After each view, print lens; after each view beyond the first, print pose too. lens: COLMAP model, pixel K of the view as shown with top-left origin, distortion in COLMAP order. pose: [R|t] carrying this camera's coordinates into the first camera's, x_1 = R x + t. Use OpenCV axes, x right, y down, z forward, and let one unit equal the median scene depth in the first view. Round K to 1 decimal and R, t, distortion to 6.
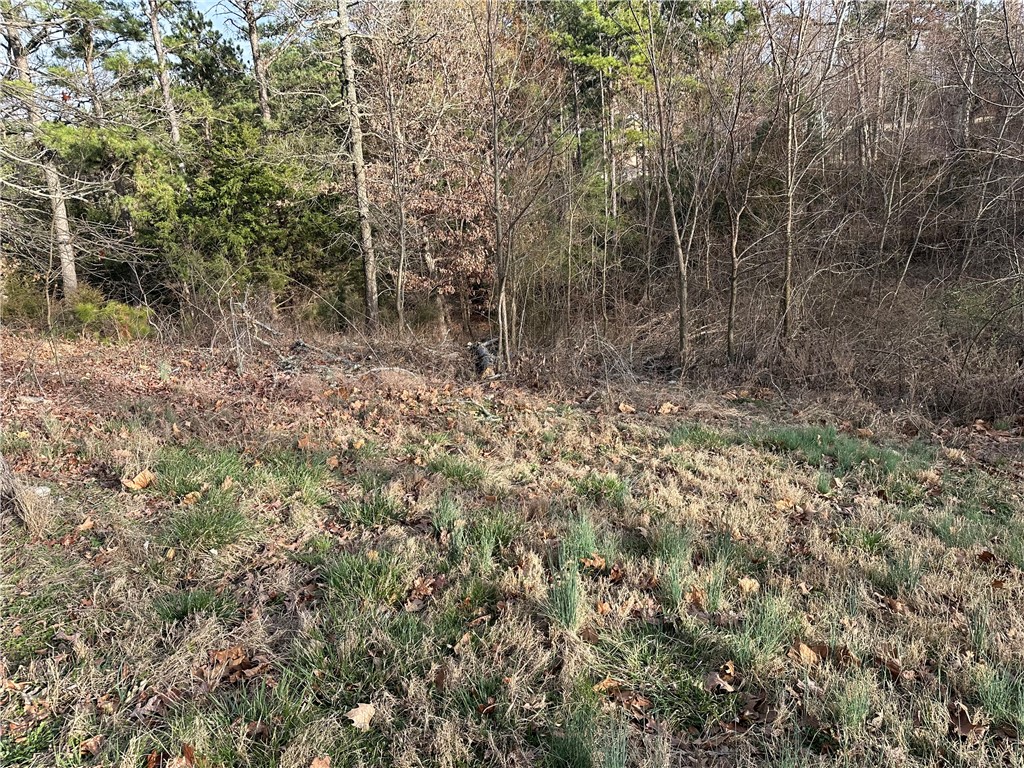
lens RADIAL K [[720.8, 0, 512.0], [0, 720.8, 384.0], [0, 0, 1]] dist [0.021728, -0.023364]
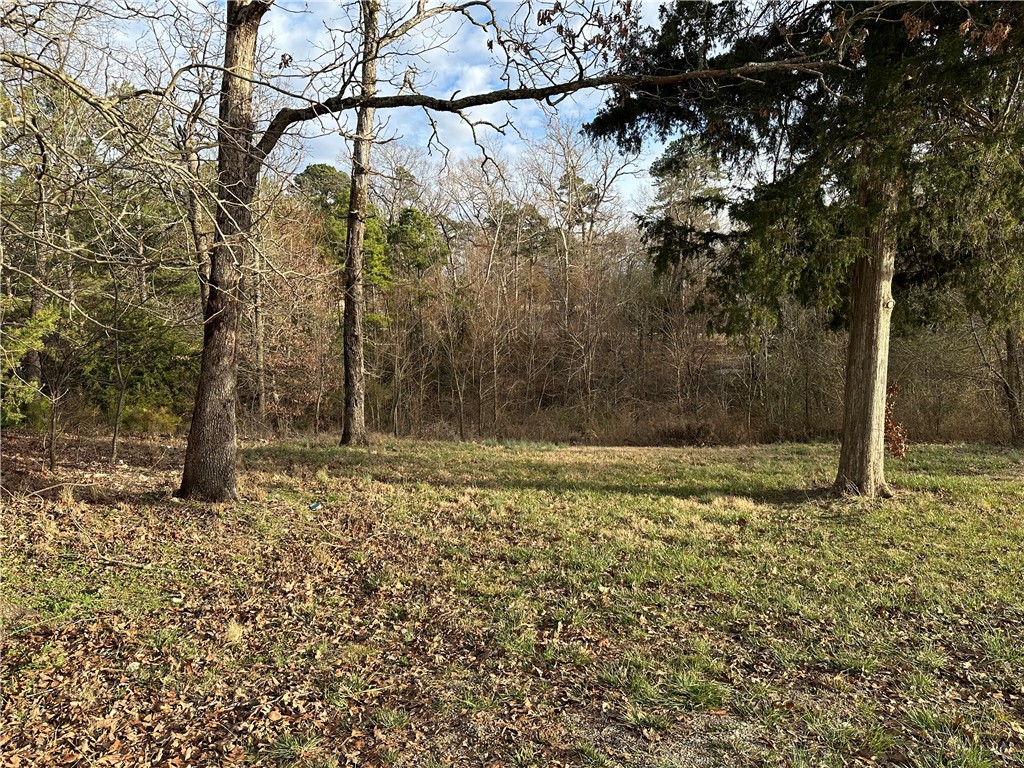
lens RADIAL K [[710.1, 0, 508.2], [0, 710.1, 379.1], [0, 0, 1]] dist [0.072798, -0.091361]
pose [[0.901097, 0.032764, 0.432377, -1.449279], [0.056339, 0.979843, -0.191661, 0.536220], [-0.429941, 0.197065, 0.881088, -2.667850]]
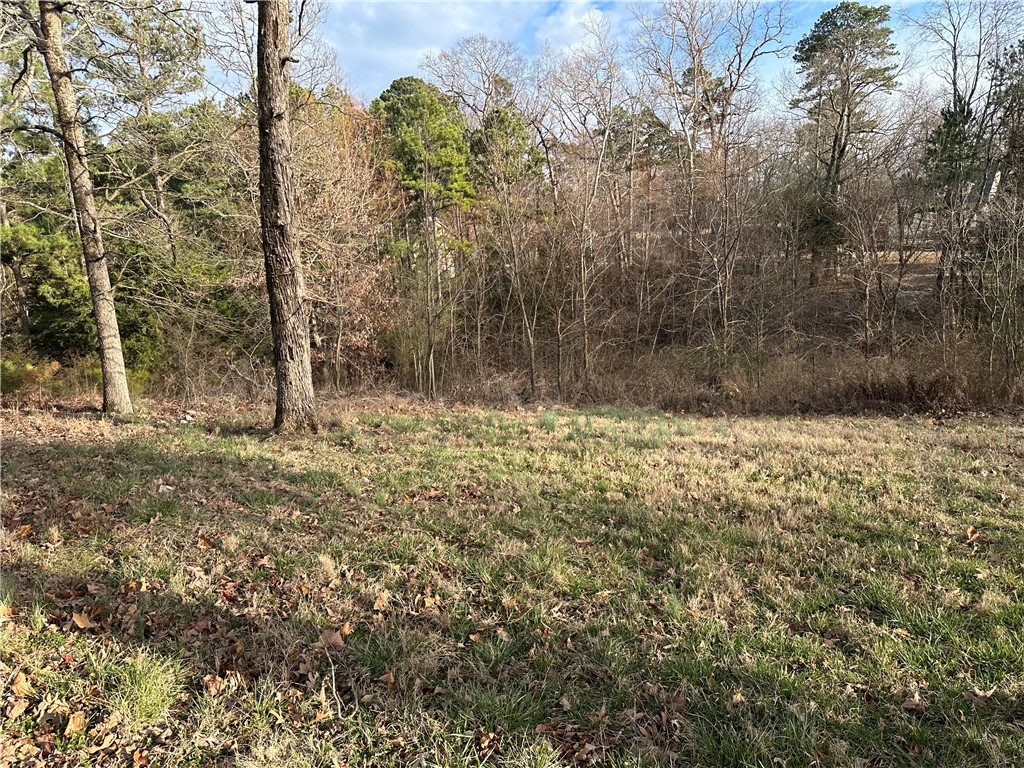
lens RADIAL K [[707.2, 0, 512.6], [0, 707.2, 396.0], [0, 0, 1]] dist [0.040139, -0.047315]
pose [[0.959459, -0.023837, 0.280840, -0.593581], [0.051383, 0.994512, -0.091132, 0.257466], [-0.277127, 0.101868, 0.955418, -1.223282]]
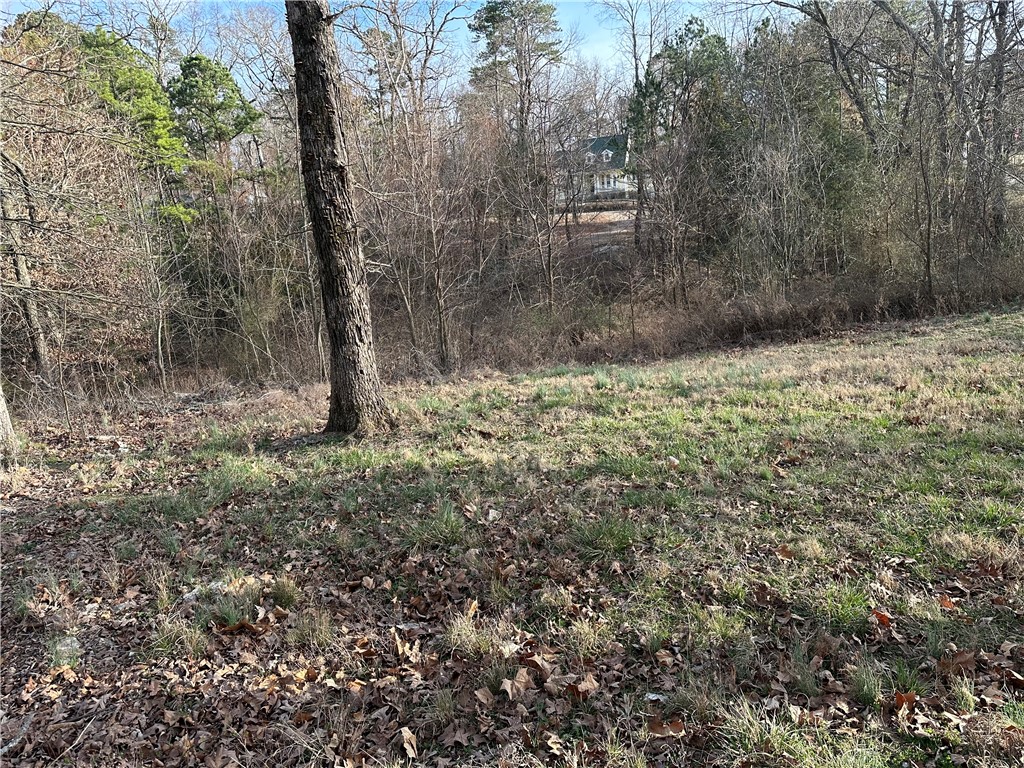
lens RADIAL K [[707.2, 0, 512.6], [0, 707.2, 396.0], [0, 0, 1]] dist [0.040139, -0.047315]
pose [[0.734286, -0.157696, 0.660270, -1.366083], [0.203718, 0.979003, 0.007266, 0.126109], [-0.647552, 0.129173, 0.750993, -0.580295]]
